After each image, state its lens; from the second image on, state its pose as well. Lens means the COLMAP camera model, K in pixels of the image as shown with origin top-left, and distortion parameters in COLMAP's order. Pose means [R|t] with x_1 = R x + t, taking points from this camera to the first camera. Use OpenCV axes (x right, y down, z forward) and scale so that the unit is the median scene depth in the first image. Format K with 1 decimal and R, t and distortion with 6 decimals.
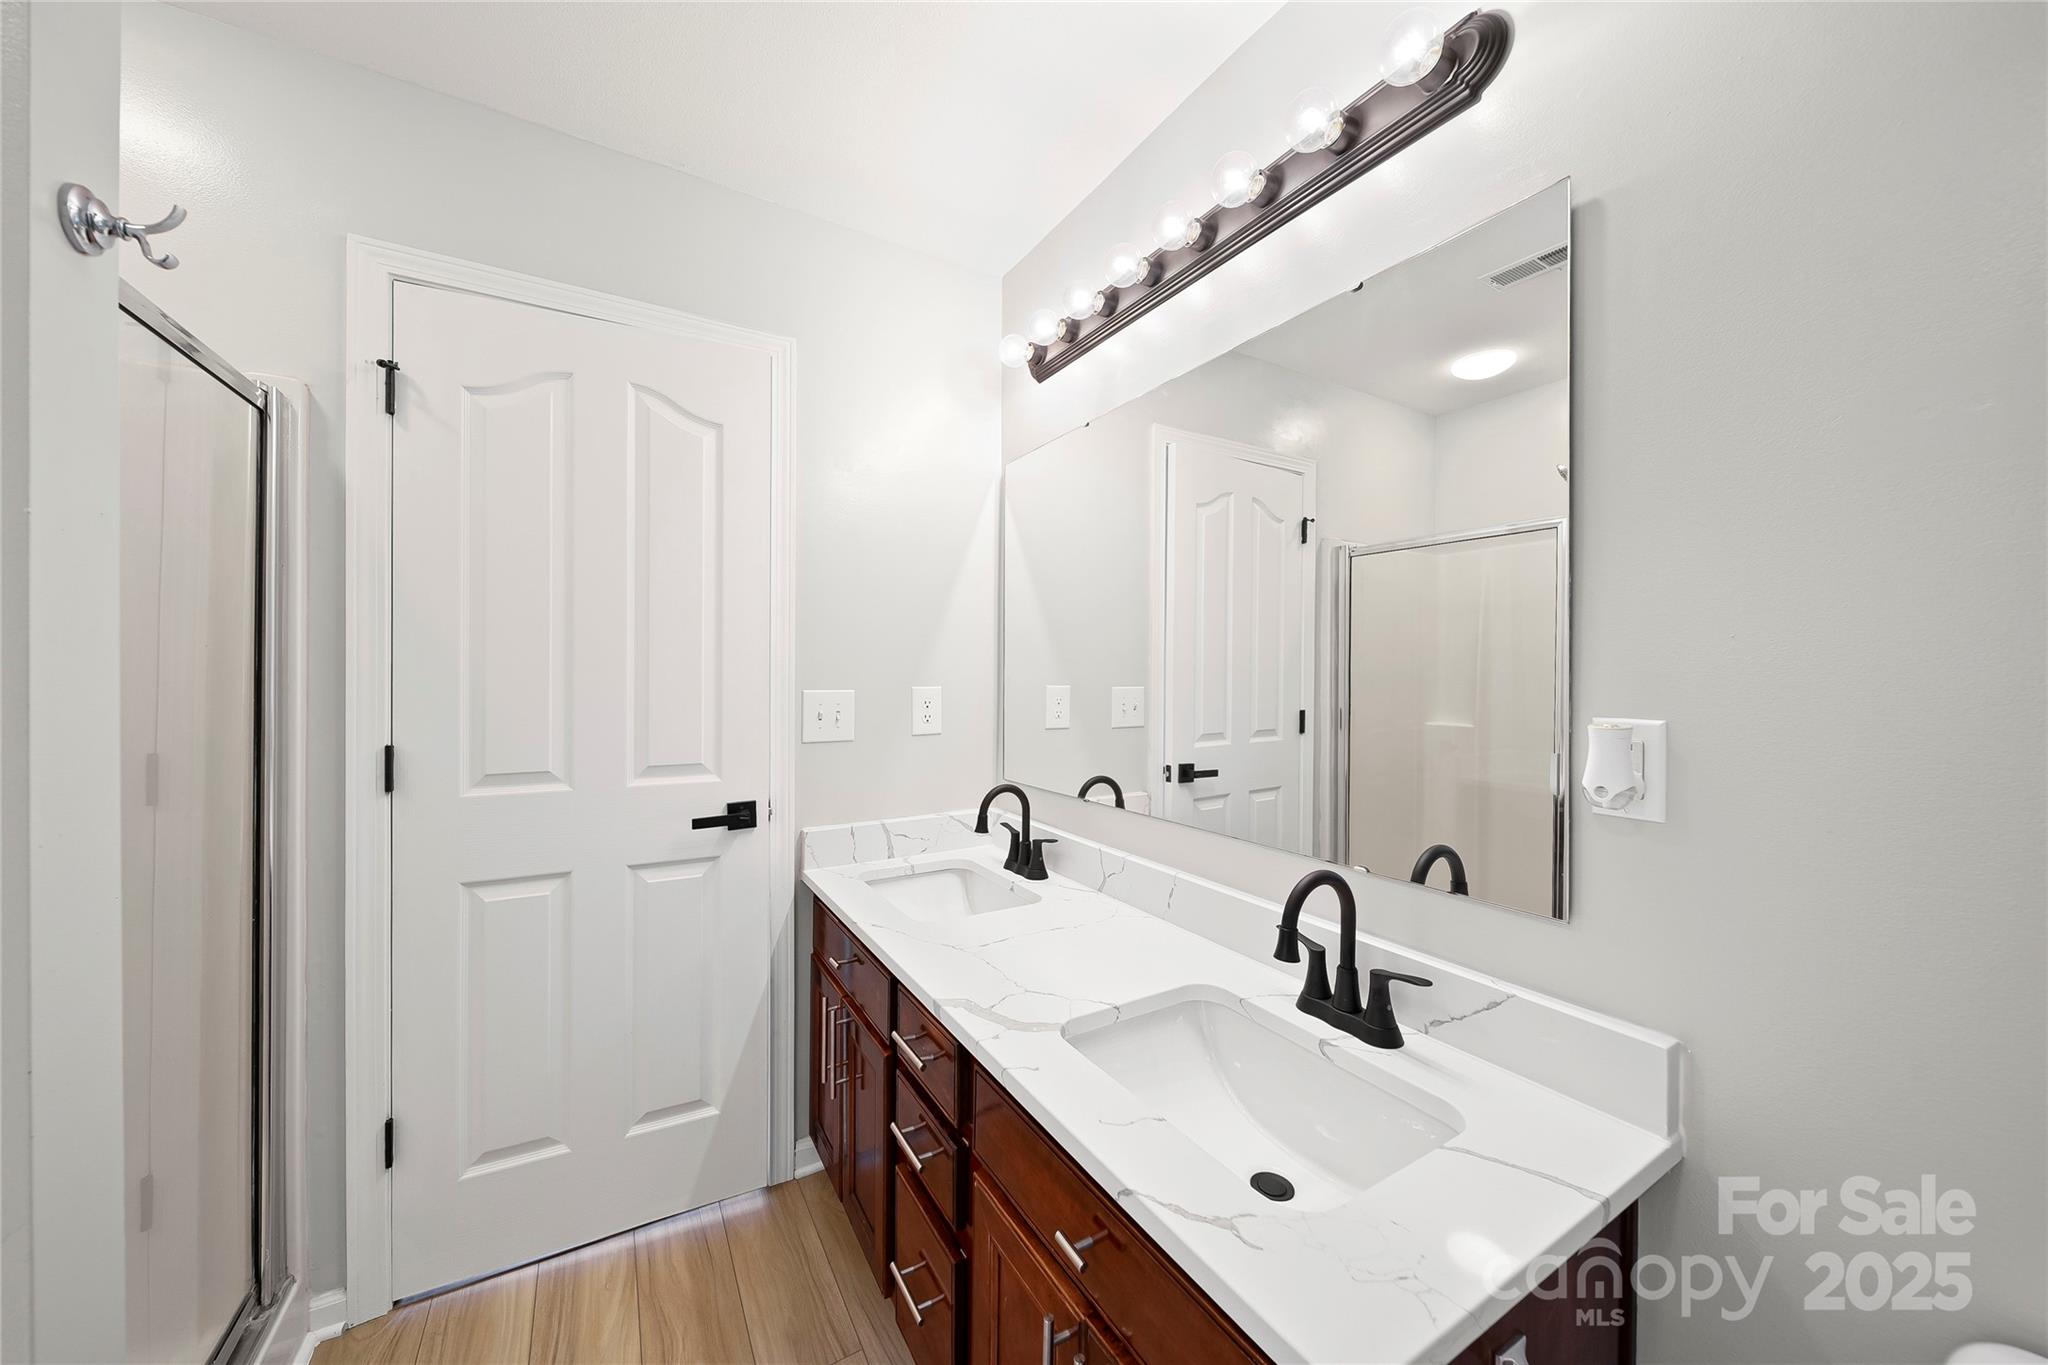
lens RADIAL K [[719.4, 0, 1022.3], [0, 719.4, 674.2], [0, 0, 1]] dist [0.000517, -0.000581]
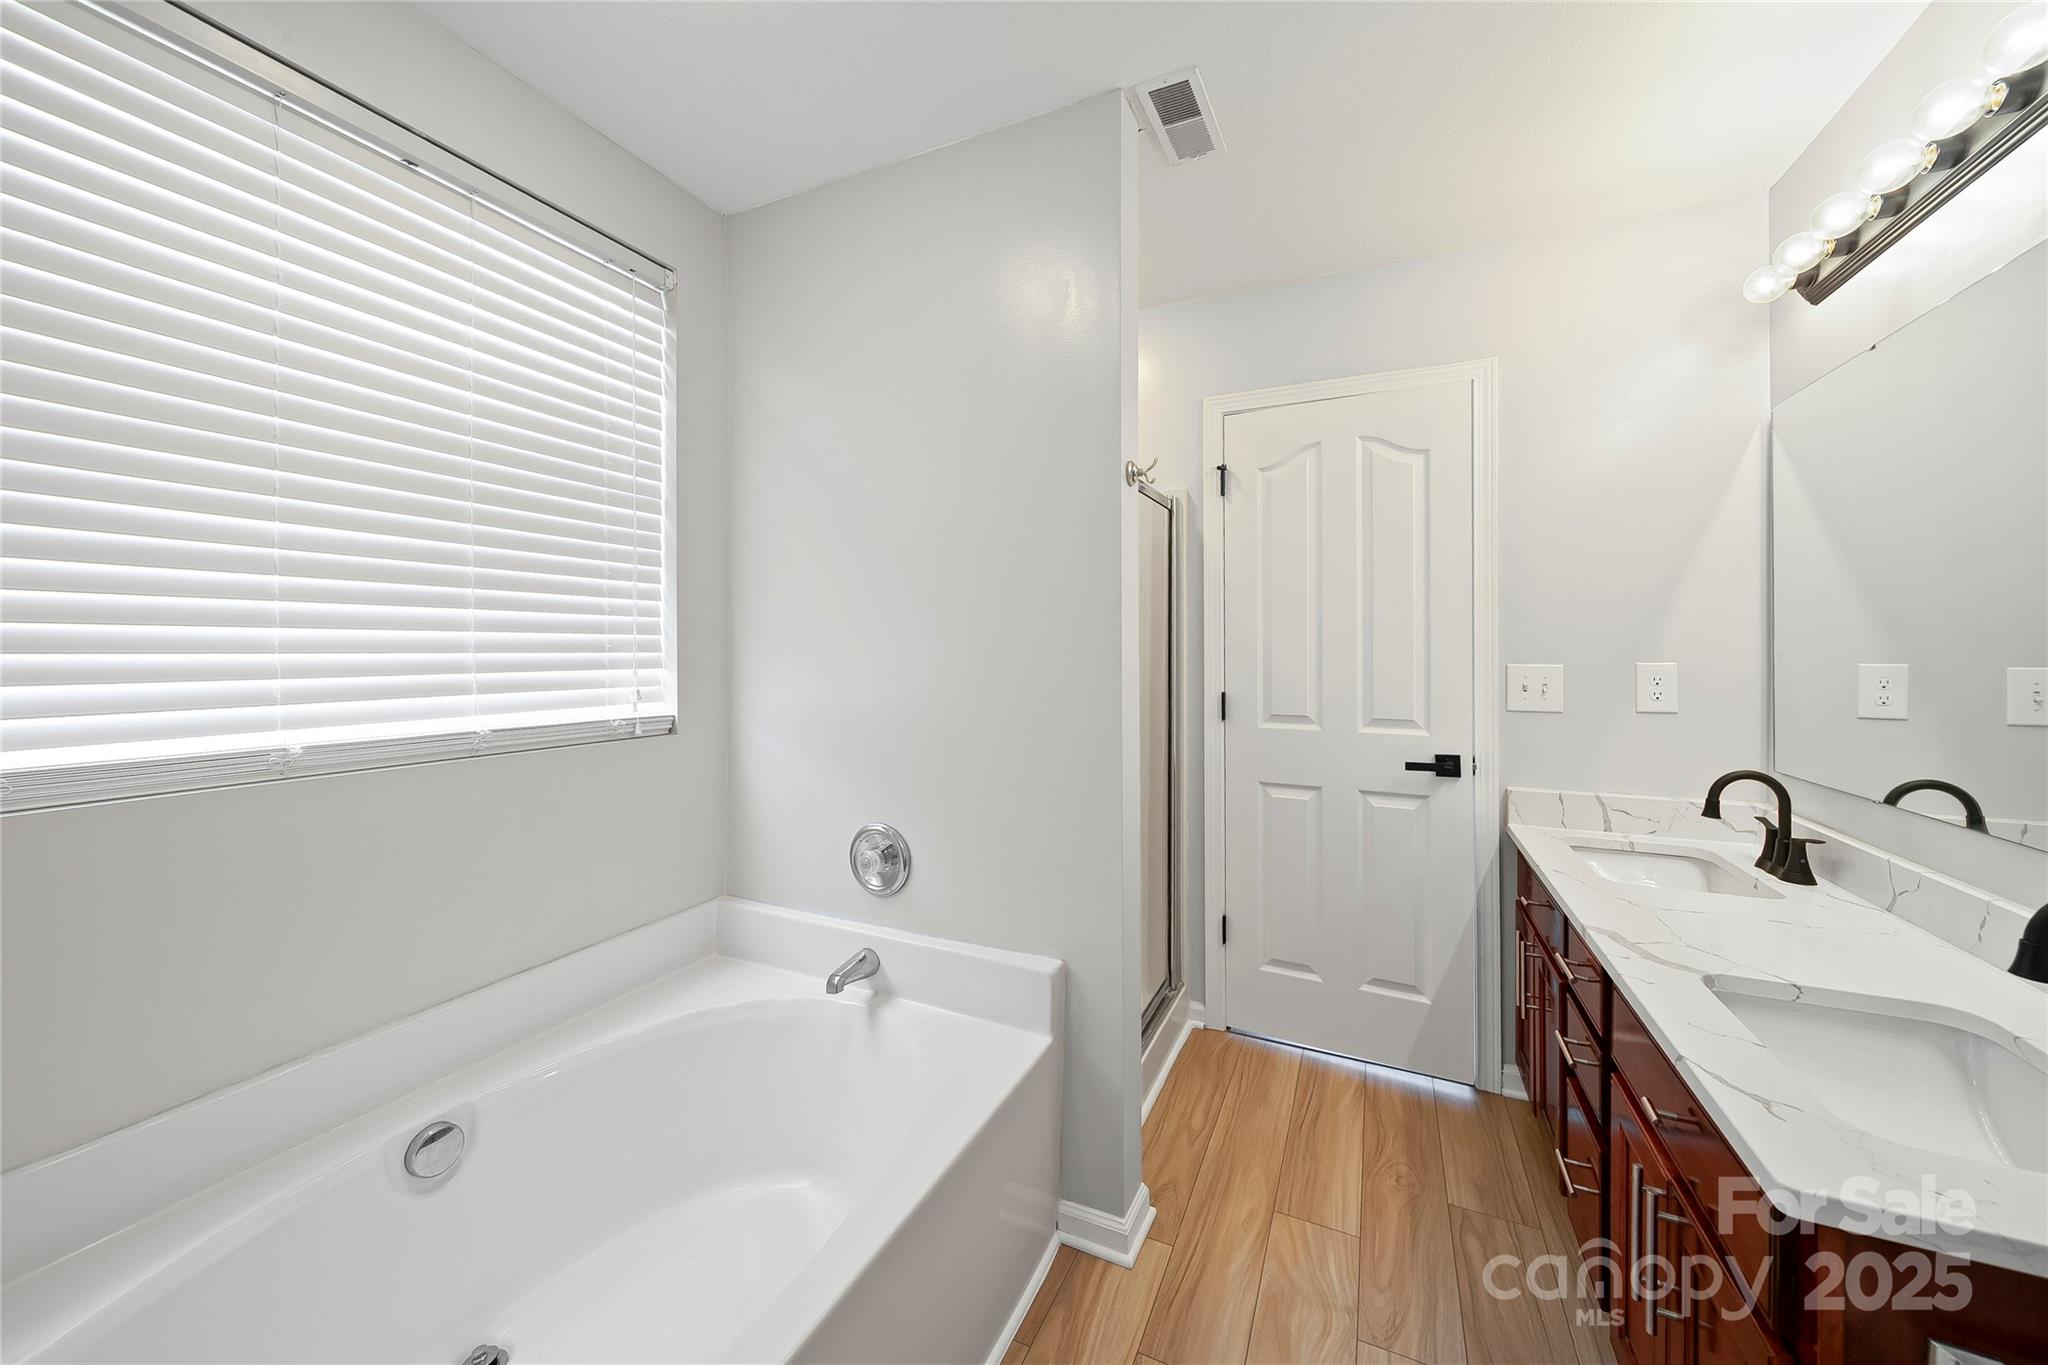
lens RADIAL K [[719.4, 0, 1051.0], [0, 719.4, 639.5], [0, 0, 1]] dist [0.000517, -0.000581]
pose [[0.579137, -0.012864, -0.815129, 0.232766], [0.000442, 0.999880, -0.015465, 0.001650], [0.815230, 0.008596, 0.579073, -0.272512]]
